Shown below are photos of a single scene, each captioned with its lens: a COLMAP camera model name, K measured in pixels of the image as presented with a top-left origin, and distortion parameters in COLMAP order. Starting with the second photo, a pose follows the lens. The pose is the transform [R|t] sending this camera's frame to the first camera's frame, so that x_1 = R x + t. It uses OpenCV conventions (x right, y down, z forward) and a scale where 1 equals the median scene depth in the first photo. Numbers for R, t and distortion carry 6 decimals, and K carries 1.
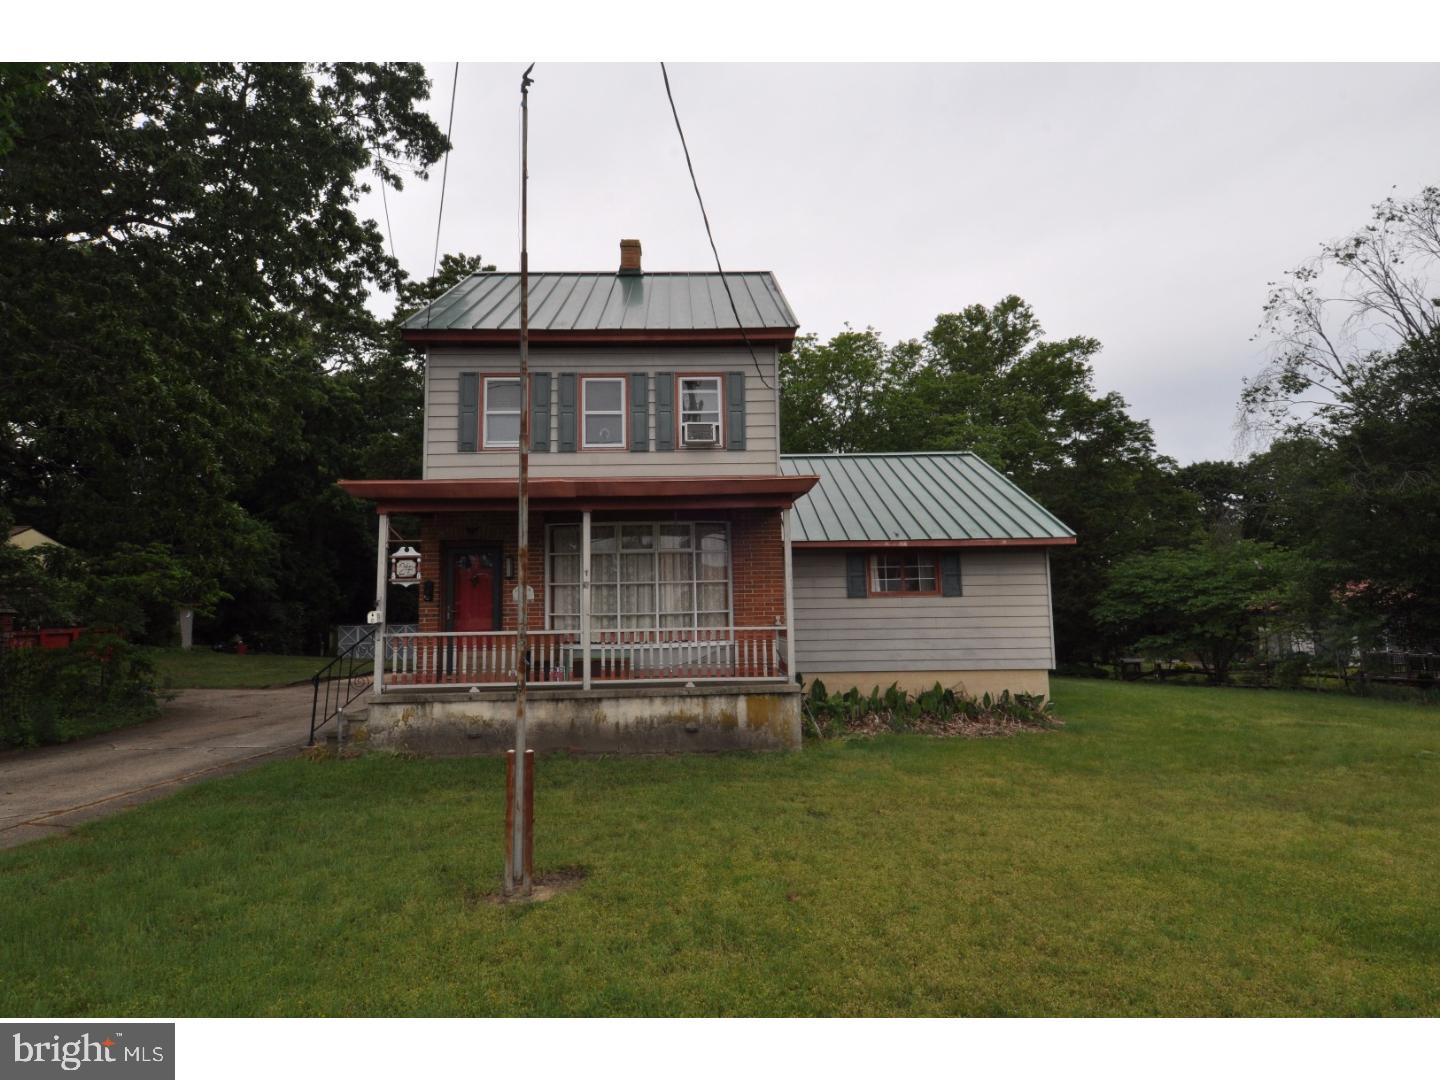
lens RADIAL K [[736.7, 0, 720.0], [0, 736.7, 540.0], [0, 0, 1]] dist [0.050358, -0.052932]
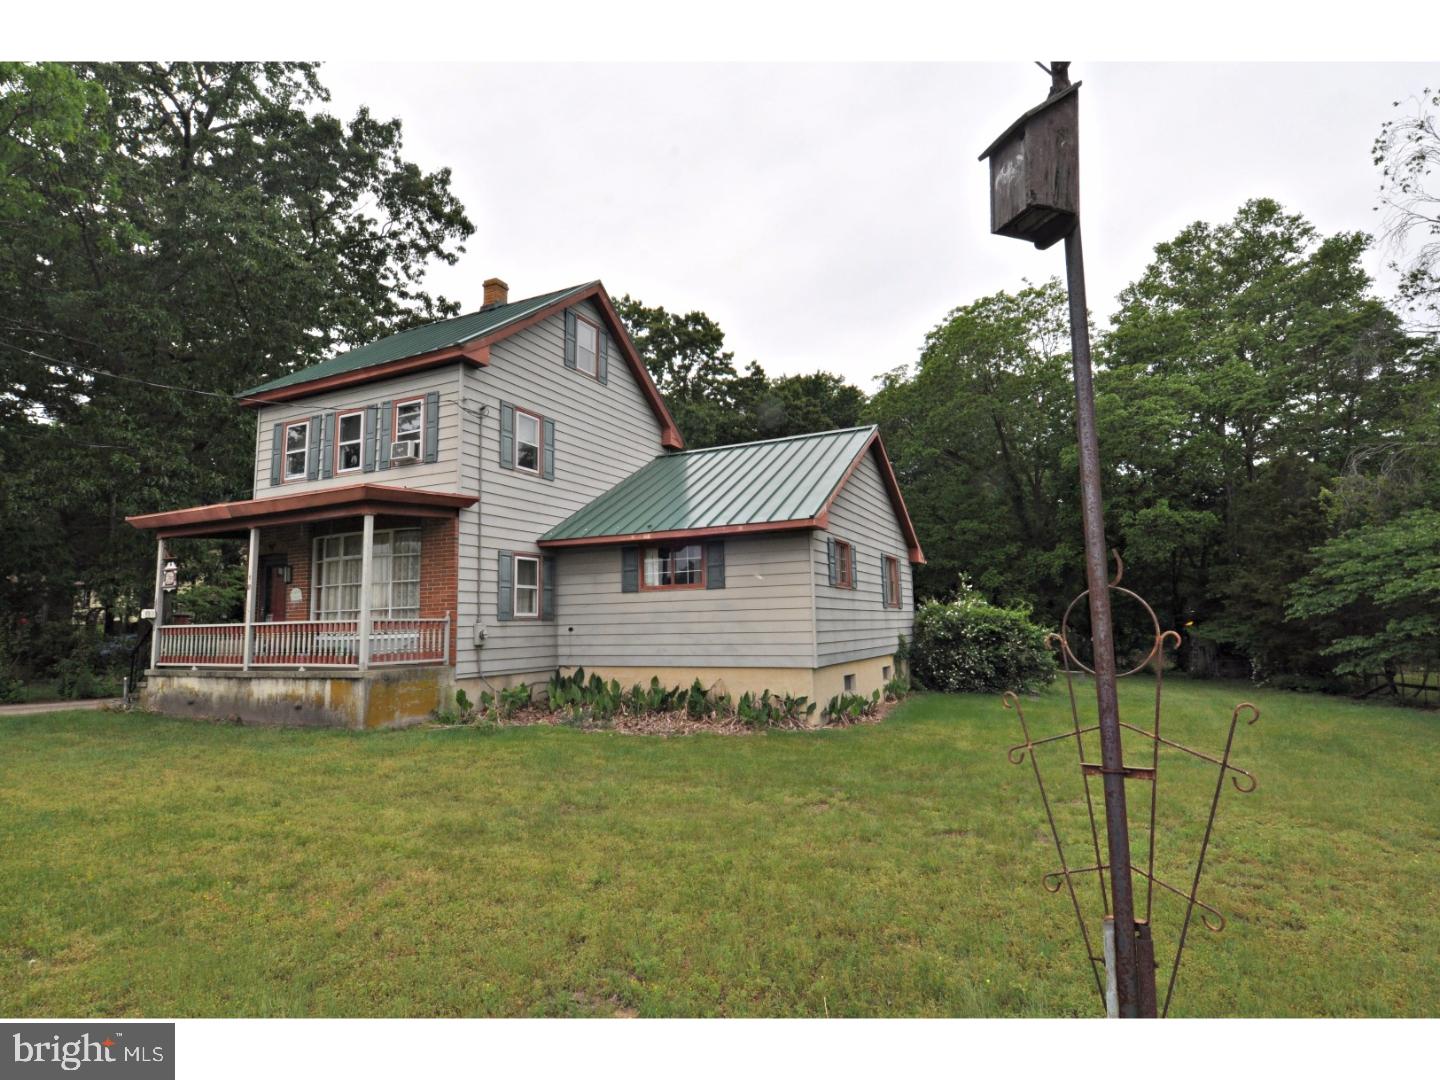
lens RADIAL K [[736.7, 0, 720.0], [0, 736.7, 540.0], [0, 0, 1]] dist [0.050358, -0.052932]
pose [[0.886386, -0.052960, -0.459908, 1.107846], [0.052425, 0.998528, -0.013945, 0.040528], [0.459969, -0.011750, 0.887857, 0.247289]]
